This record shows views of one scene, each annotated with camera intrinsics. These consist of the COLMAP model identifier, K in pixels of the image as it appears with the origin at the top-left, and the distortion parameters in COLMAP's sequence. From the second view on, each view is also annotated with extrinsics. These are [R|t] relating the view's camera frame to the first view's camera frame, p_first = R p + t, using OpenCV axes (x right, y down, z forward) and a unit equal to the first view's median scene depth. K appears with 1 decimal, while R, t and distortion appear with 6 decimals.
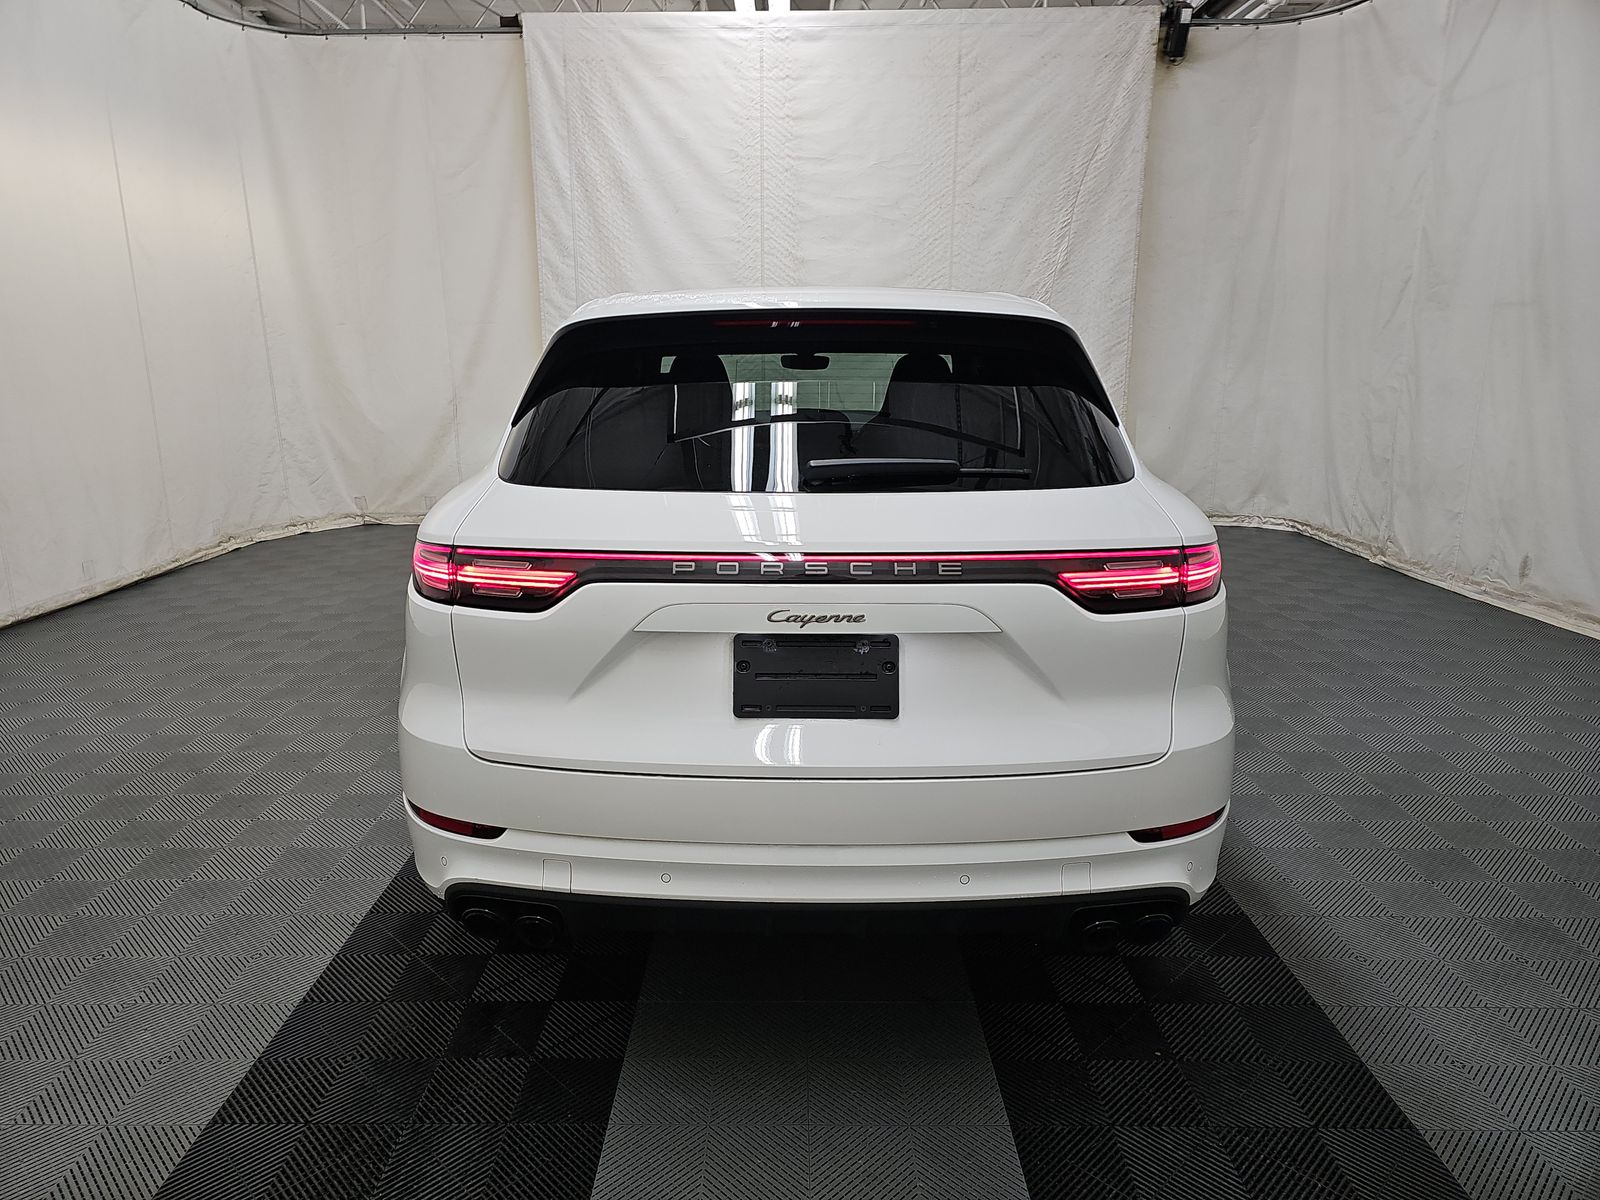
lens RADIAL K [[1071.0, 0, 782.5], [0, 1071.0, 619.0], [0, 0, 1]] dist [0.044656, -0.035166]
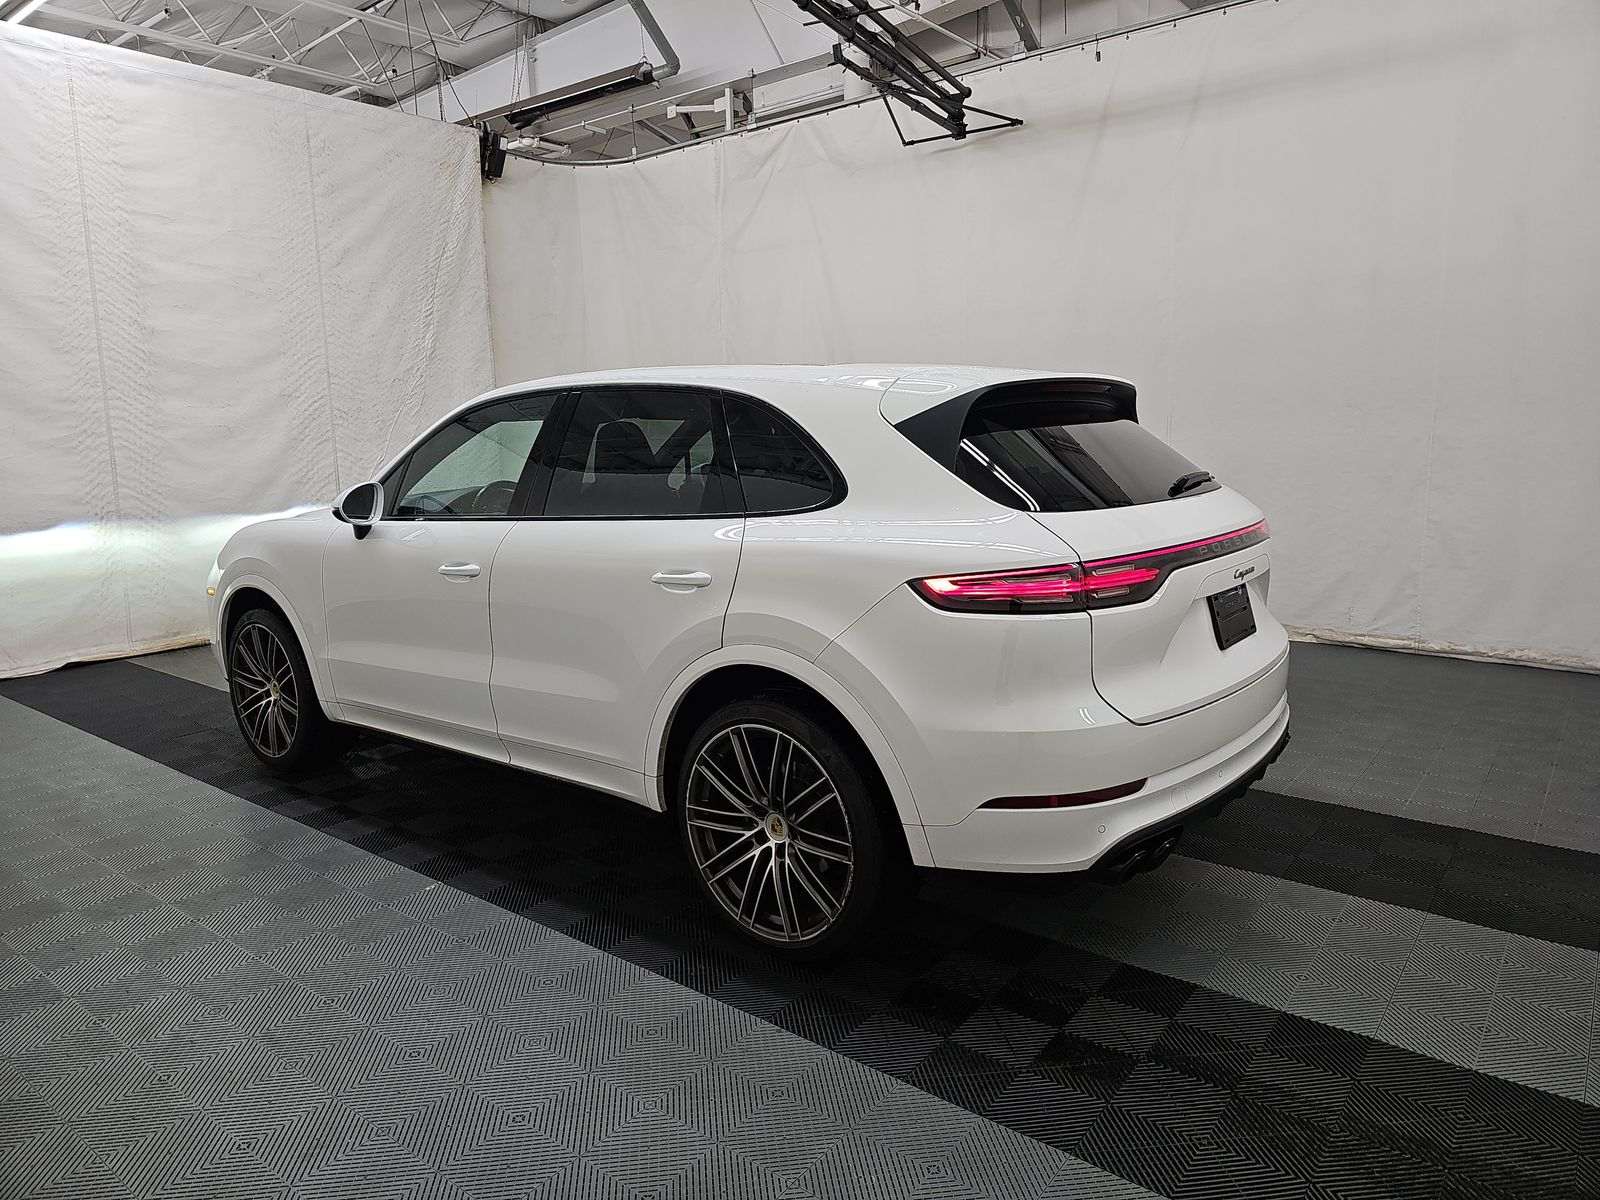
lens RADIAL K [[1071.0, 0, 799.9], [0, 1071.0, 591.3], [0, 0, 1]] dist [0.044656, -0.035166]
pose [[0.609721, -0.132583, 0.781449, -0.370899], [0.215082, 0.976594, -0.002126, -0.025700], [-0.762876, 0.169372, 0.623966, 0.126976]]
